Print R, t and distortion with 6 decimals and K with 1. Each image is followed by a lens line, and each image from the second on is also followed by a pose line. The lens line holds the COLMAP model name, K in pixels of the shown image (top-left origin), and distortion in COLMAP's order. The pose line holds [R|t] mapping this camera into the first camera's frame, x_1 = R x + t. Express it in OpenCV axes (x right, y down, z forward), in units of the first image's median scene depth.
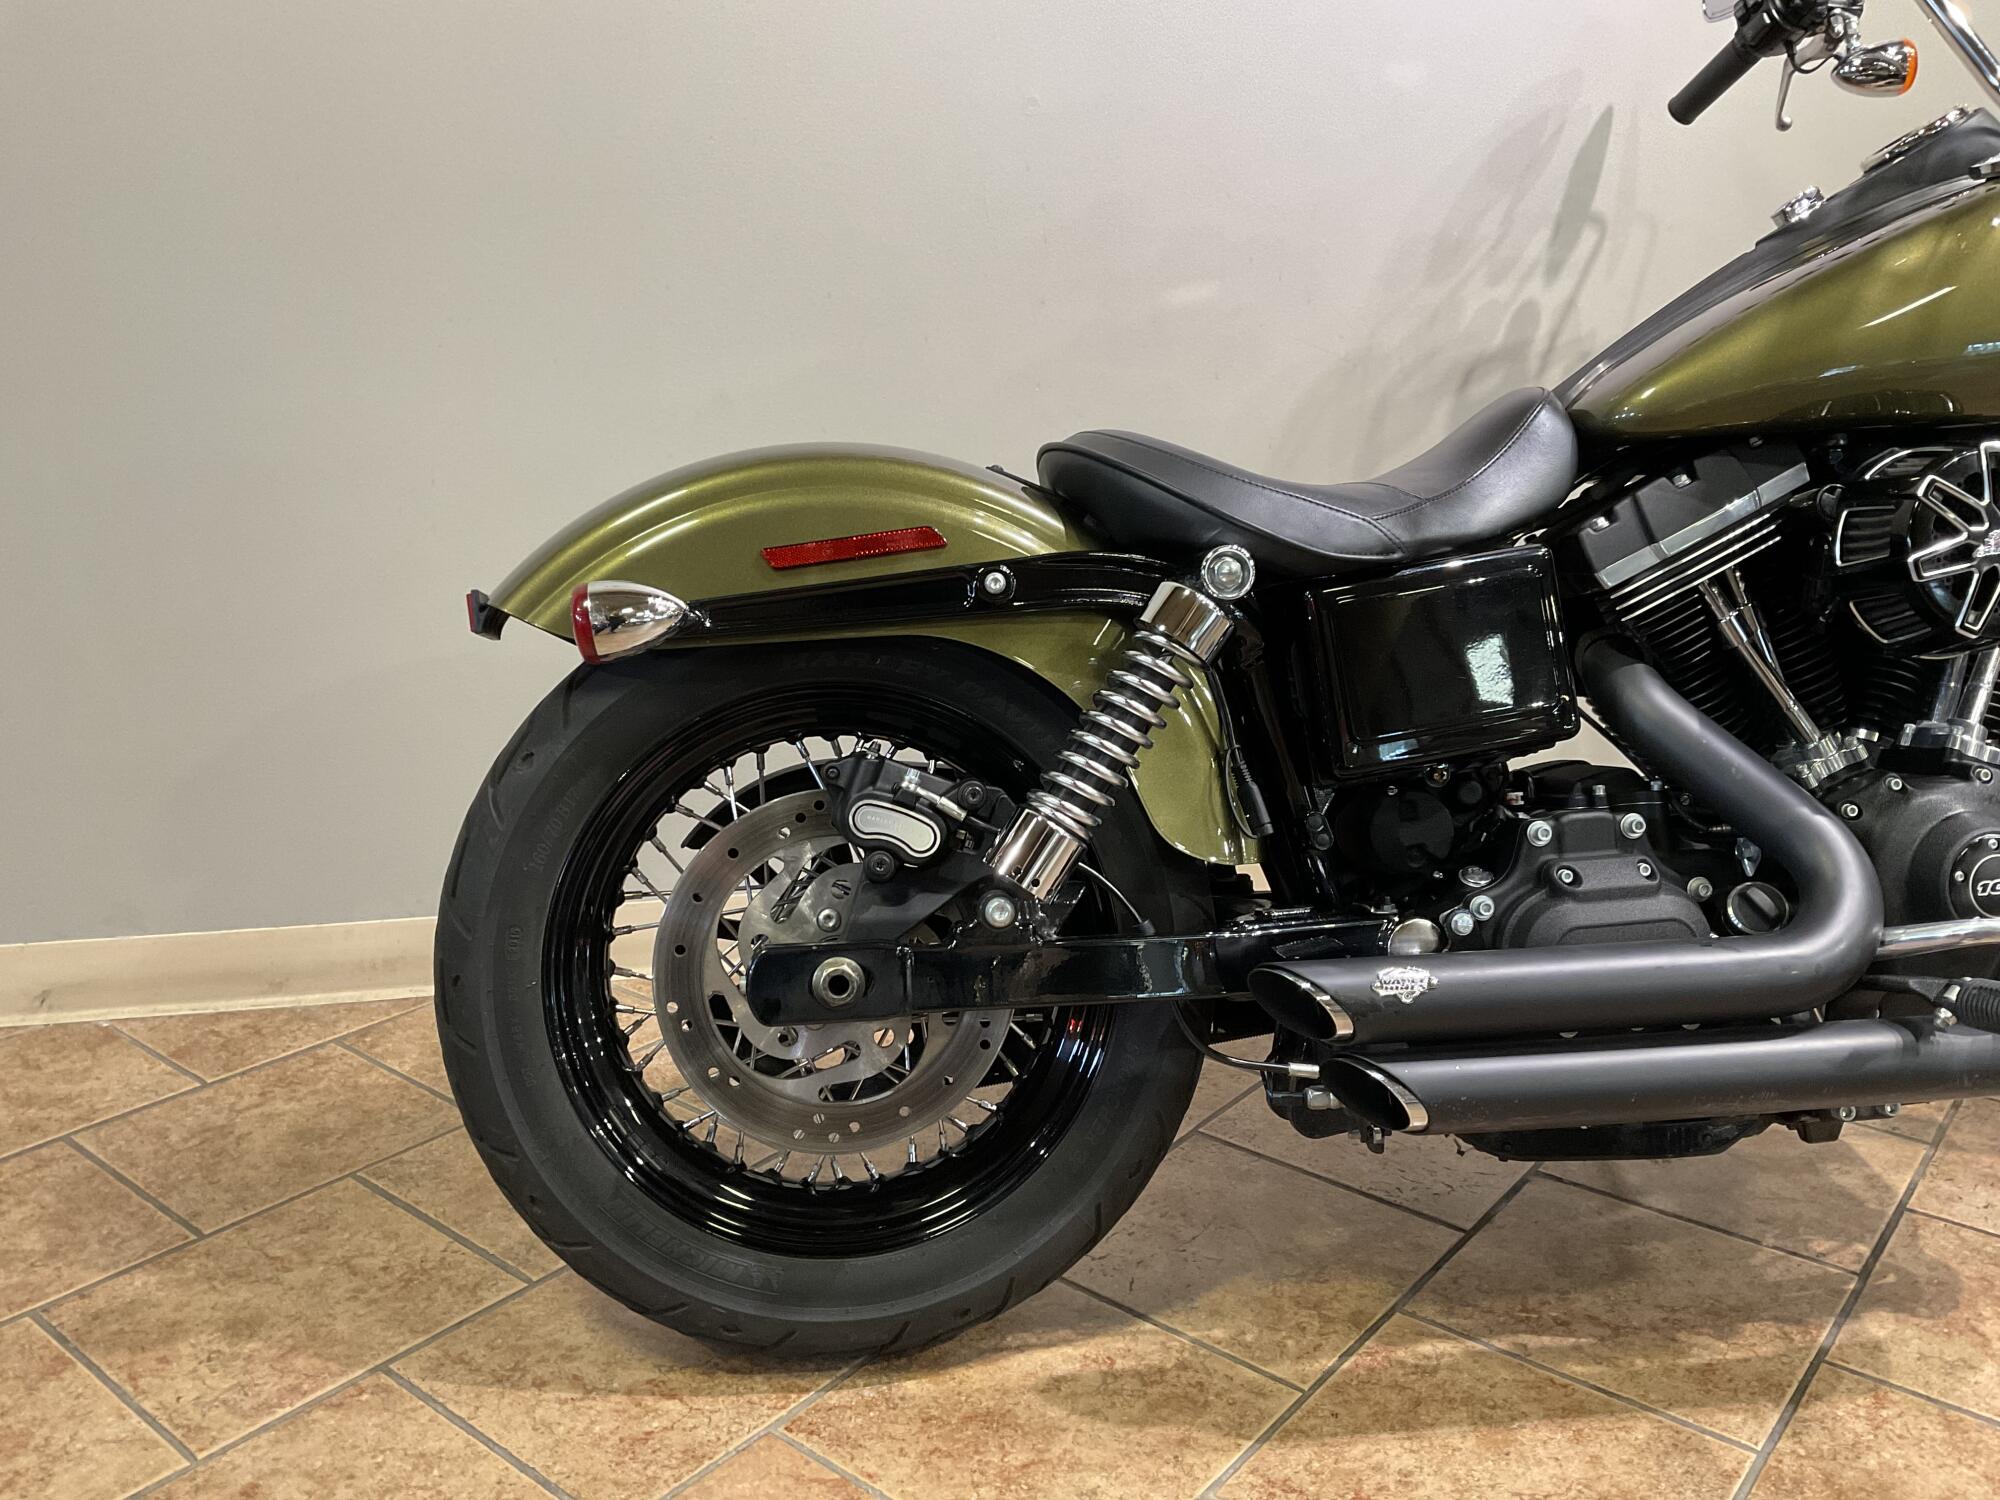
lens RADIAL K [[1665.7, 0, 1000.0], [0, 1665.7, 750.0], [0, 0, 1]] dist [0.073992, -0.147265]
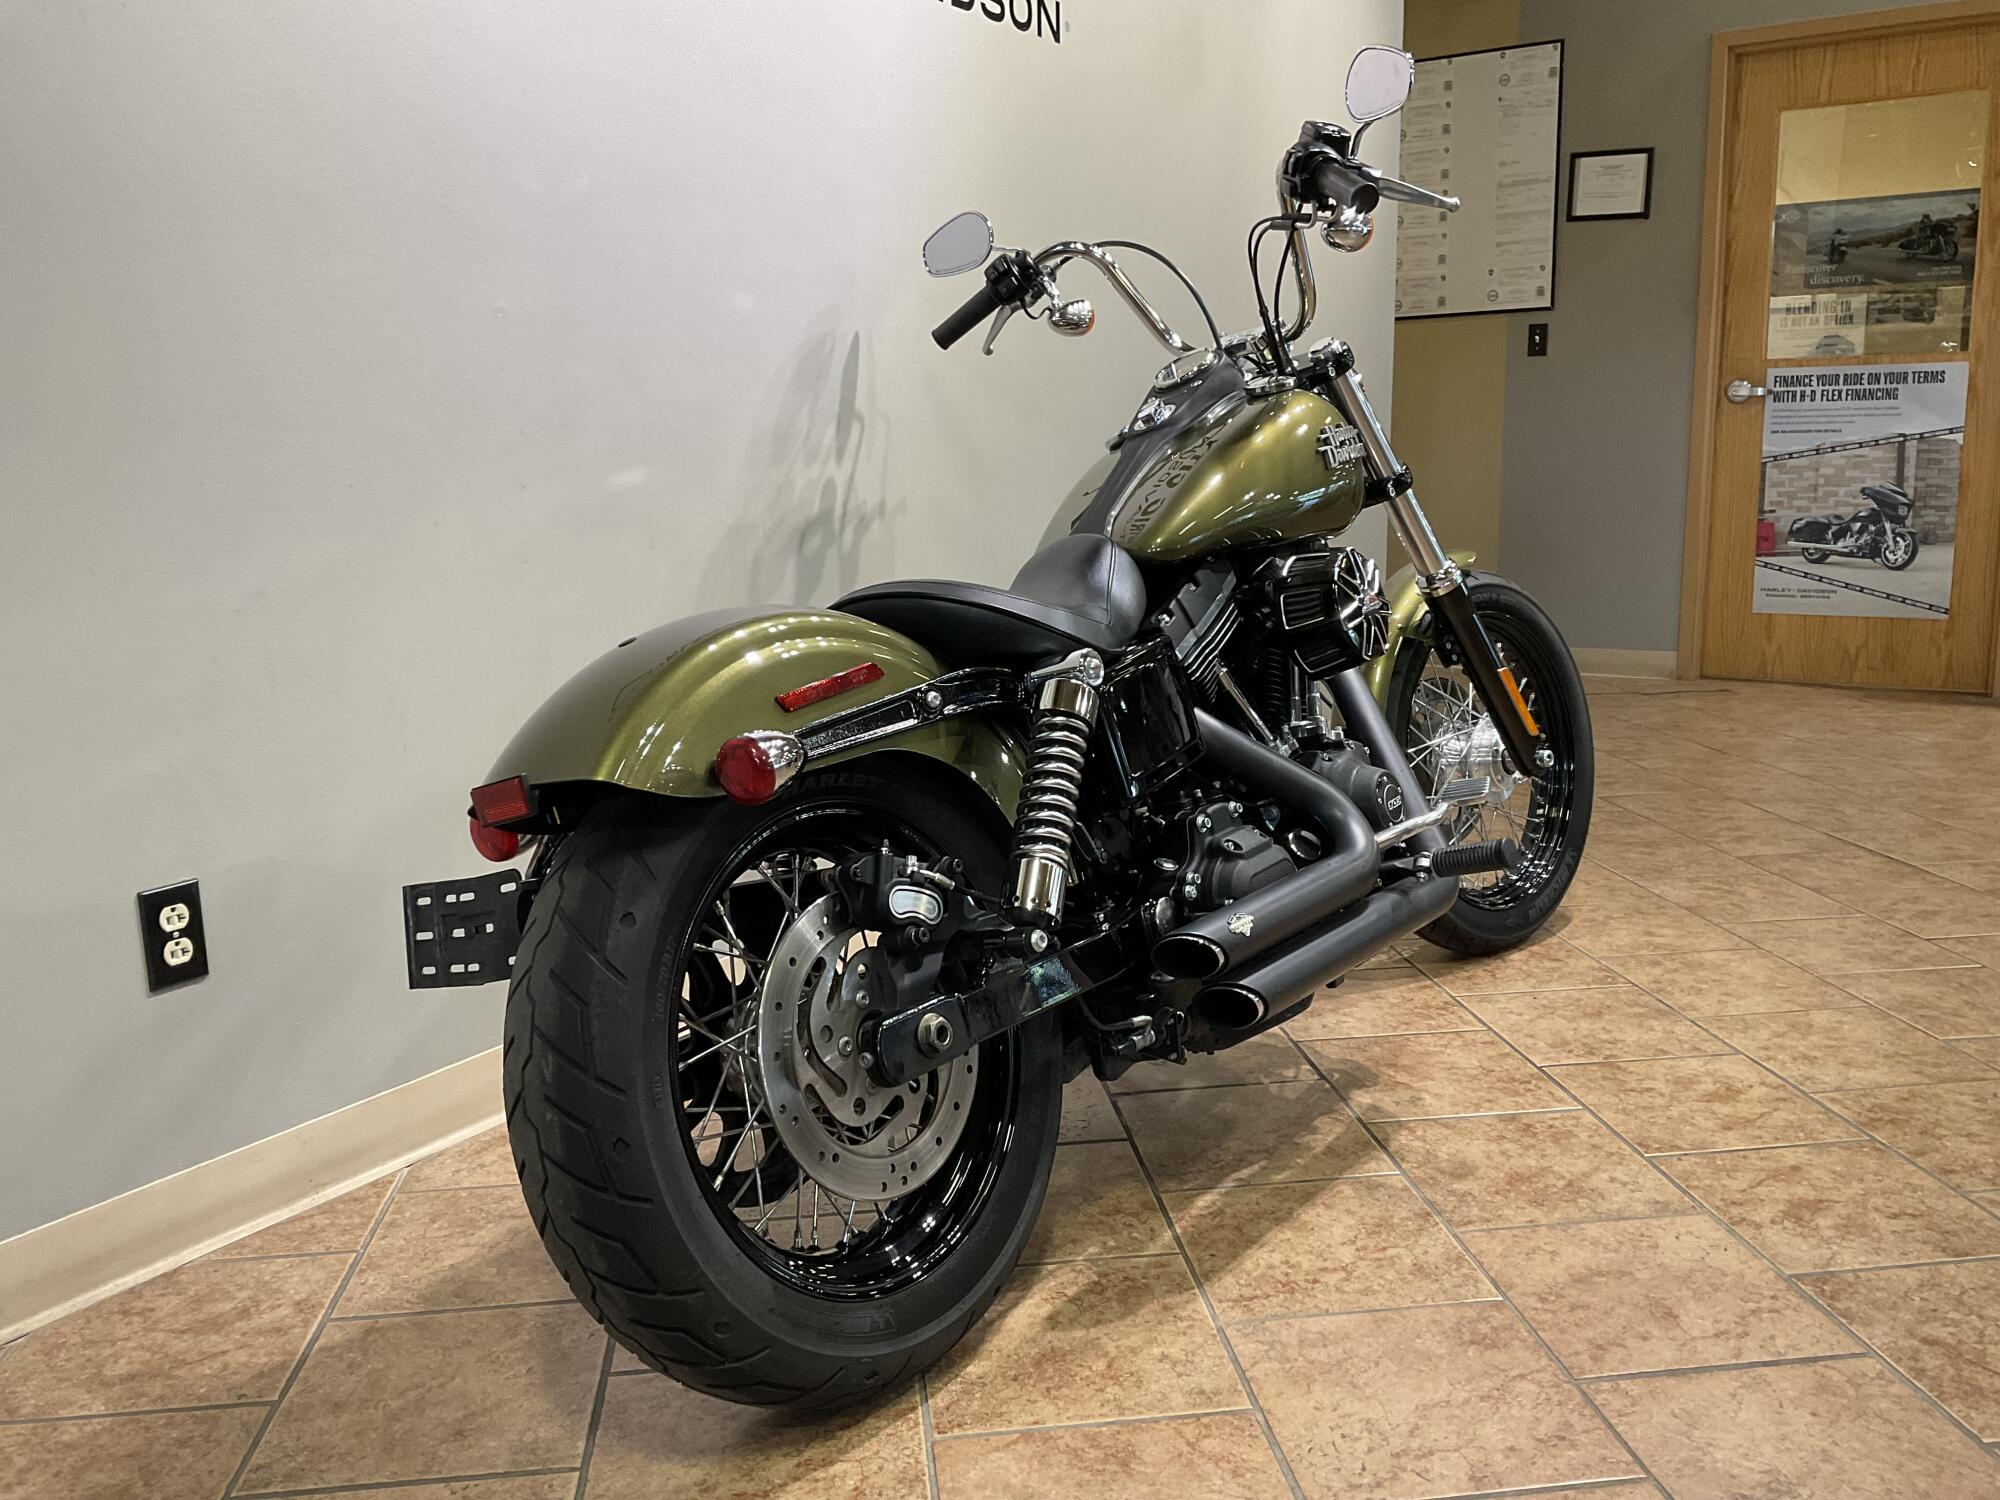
lens RADIAL K [[1640.4, 0, 994.4], [0, 1640.4, 759.0], [0, 0, 1]] dist [0.081765, -0.149656]
pose [[0.696411, -0.146793, 0.702470, -0.796758], [0.213207, 0.976980, -0.007211, -0.033918], [-0.685241, 0.154793, 0.711677, 0.081972]]
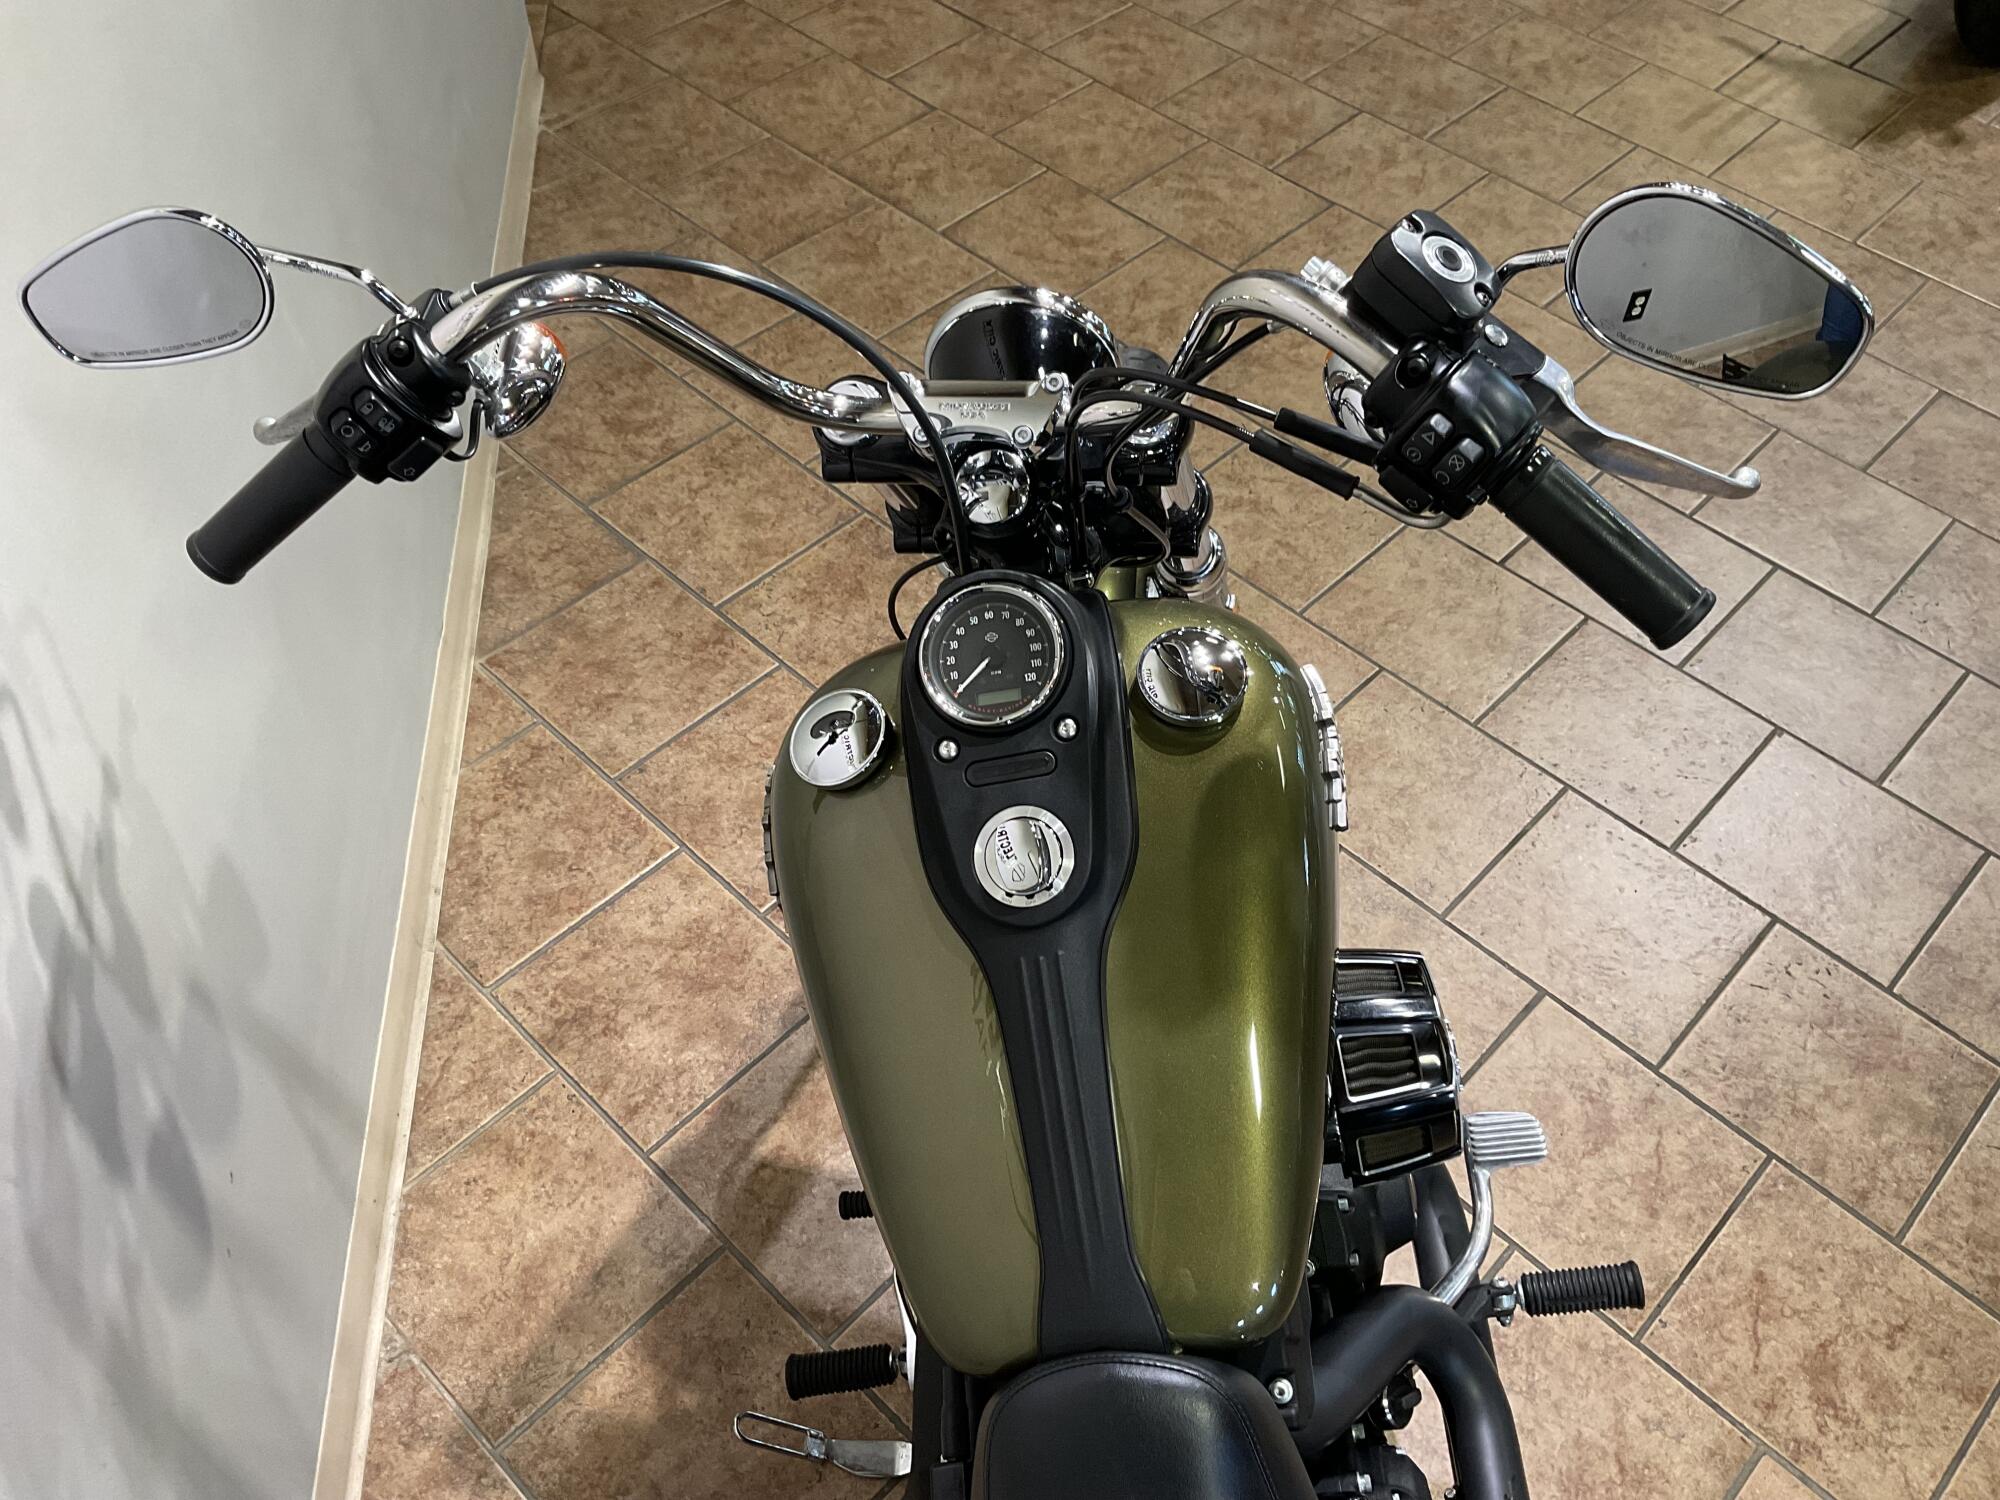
lens RADIAL K [[1640.4, 0, 994.4], [0, 1640.4, 759.0], [0, 0, 1]] dist [0.081765, -0.149656]
pose [[0.085668, -0.774009, 0.627353, 0.095891], [0.242688, 0.626913, 0.740326, -0.927849], [-0.966314, 0.088829, 0.241549, 0.922087]]
